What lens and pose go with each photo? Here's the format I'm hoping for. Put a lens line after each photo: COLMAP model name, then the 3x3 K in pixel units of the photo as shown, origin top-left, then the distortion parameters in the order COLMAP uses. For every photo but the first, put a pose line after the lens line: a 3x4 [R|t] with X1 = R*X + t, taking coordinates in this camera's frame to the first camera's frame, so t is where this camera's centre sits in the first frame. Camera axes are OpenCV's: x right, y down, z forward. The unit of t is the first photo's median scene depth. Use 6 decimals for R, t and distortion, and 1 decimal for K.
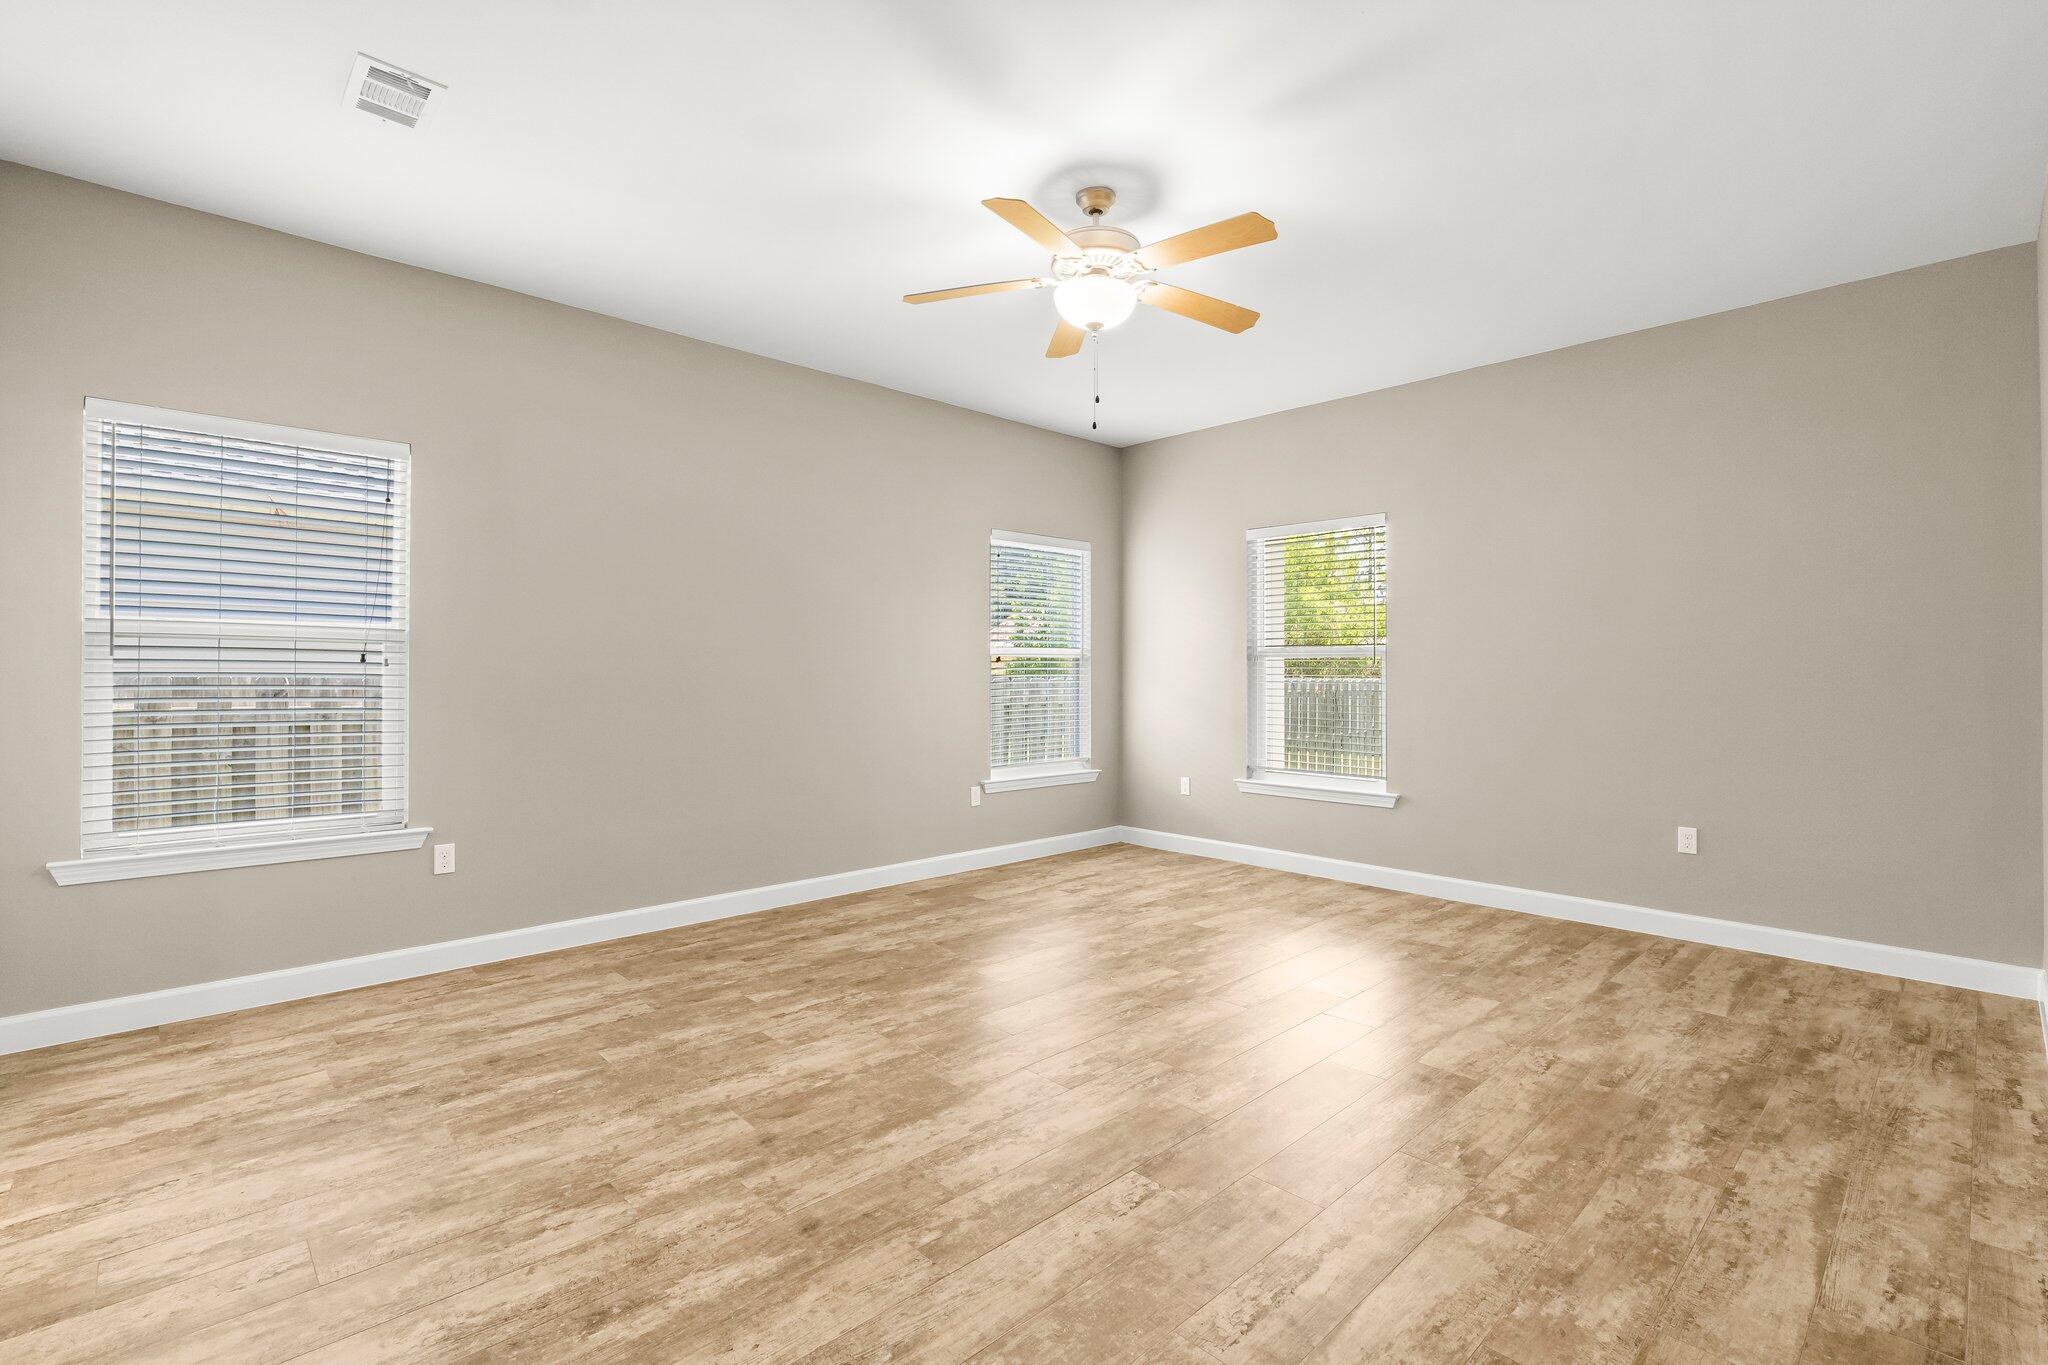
lens RADIAL K [[900.3, 0, 1027.3], [0, 900.3, 673.8], [0, 0, 1]] dist [0.000054, -0.000239]
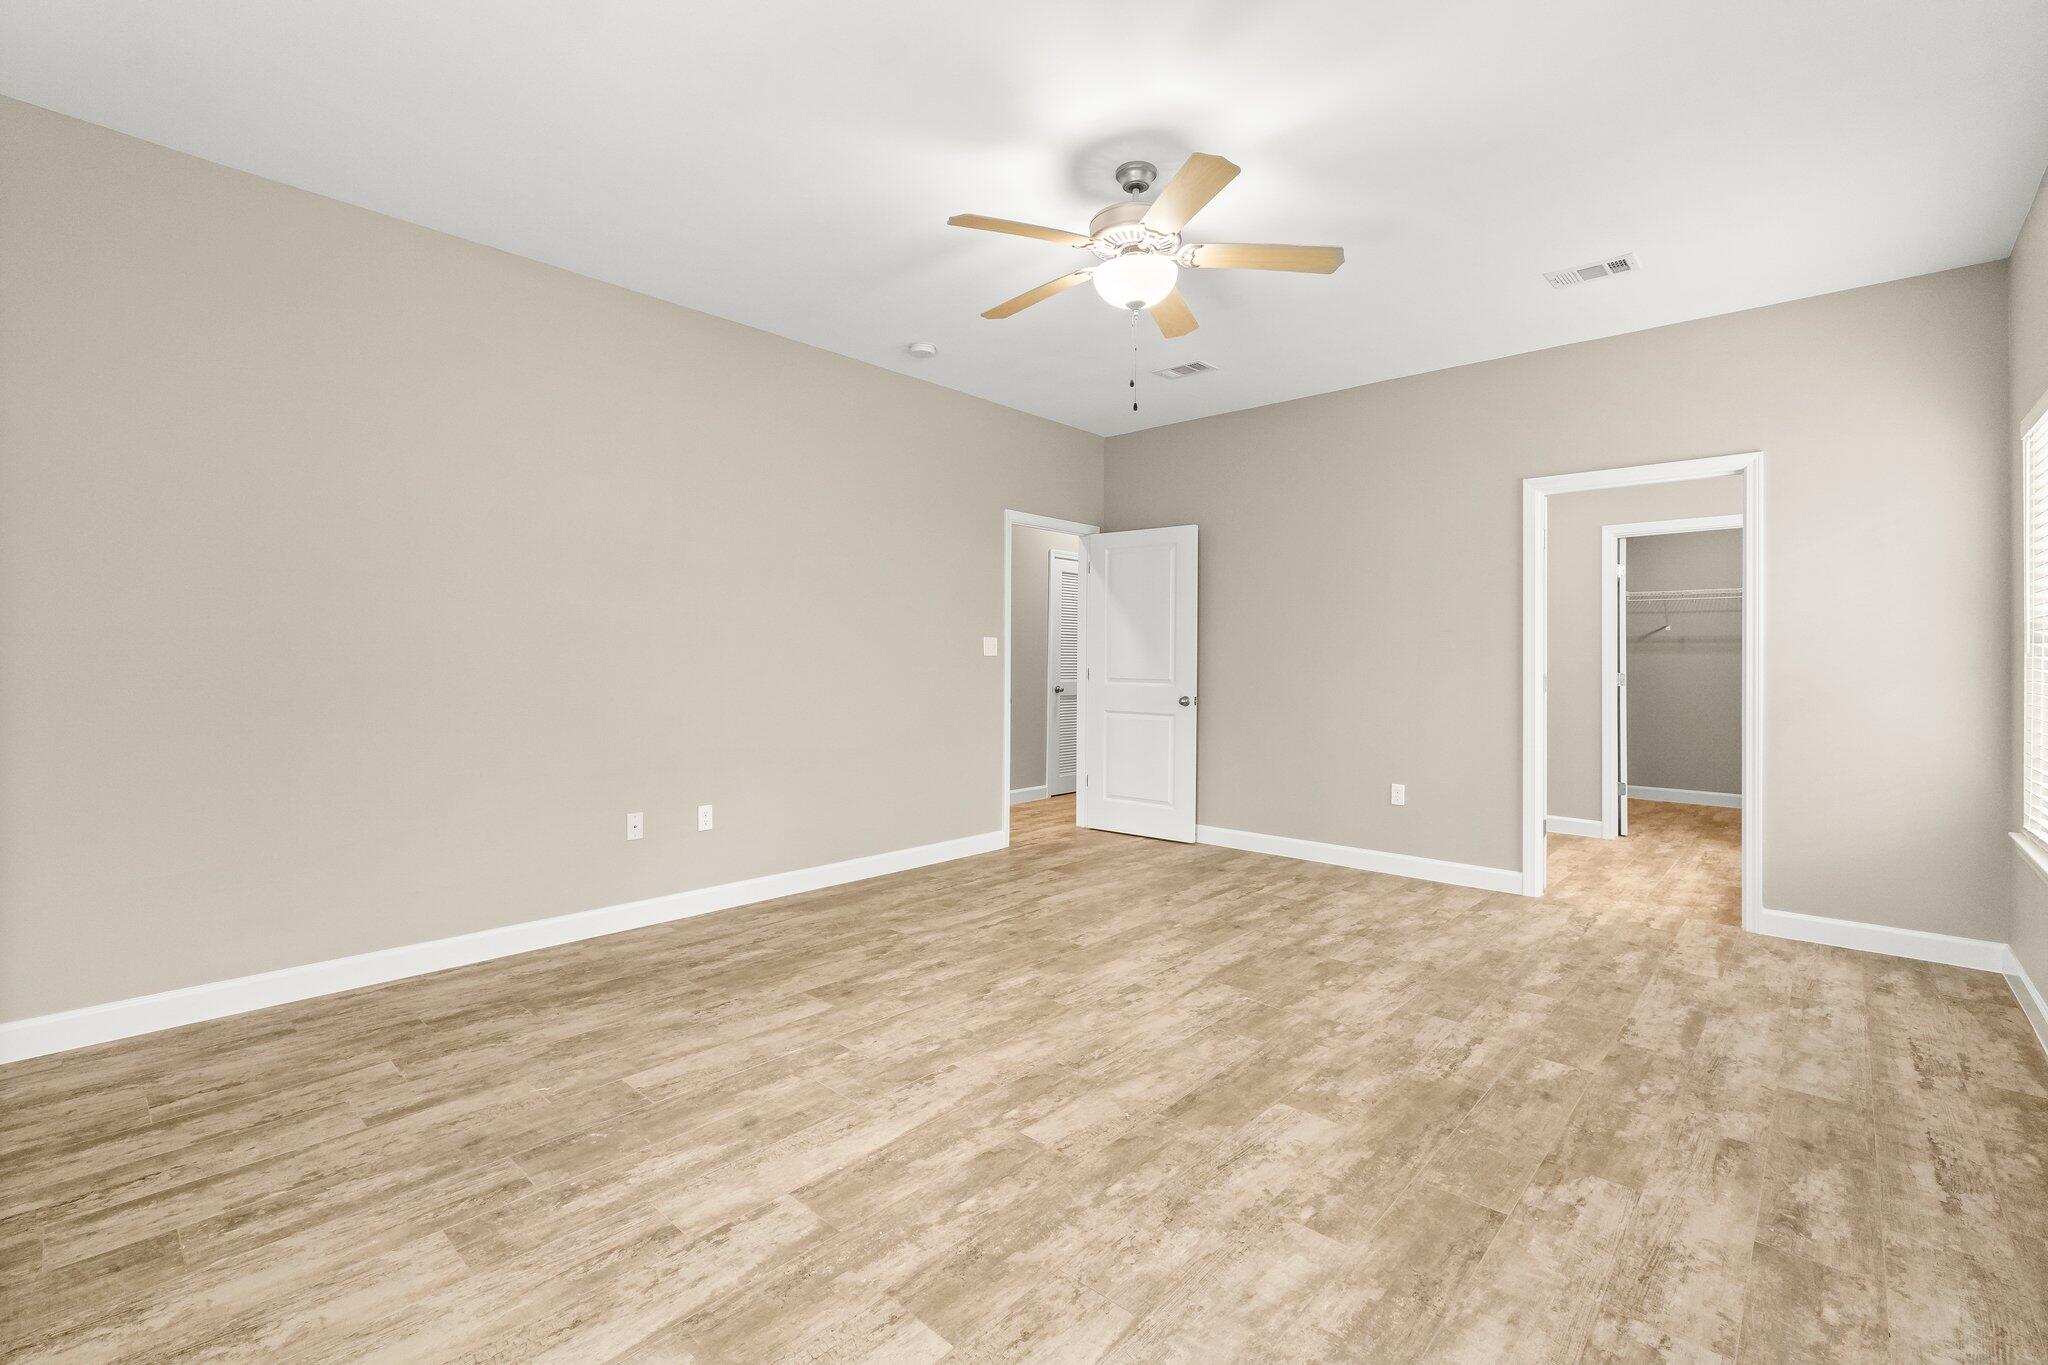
lens RADIAL K [[900.3, 0, 1029.5], [0, 900.3, 675.7], [0, 0, 1]] dist [0.000054, -0.000239]
pose [[-0.996721, -0.009351, -0.080370, 0.261073], [-0.011084, 0.999715, 0.021144, -0.001979], [0.080150, 0.021966, -0.996541, 1.932364]]
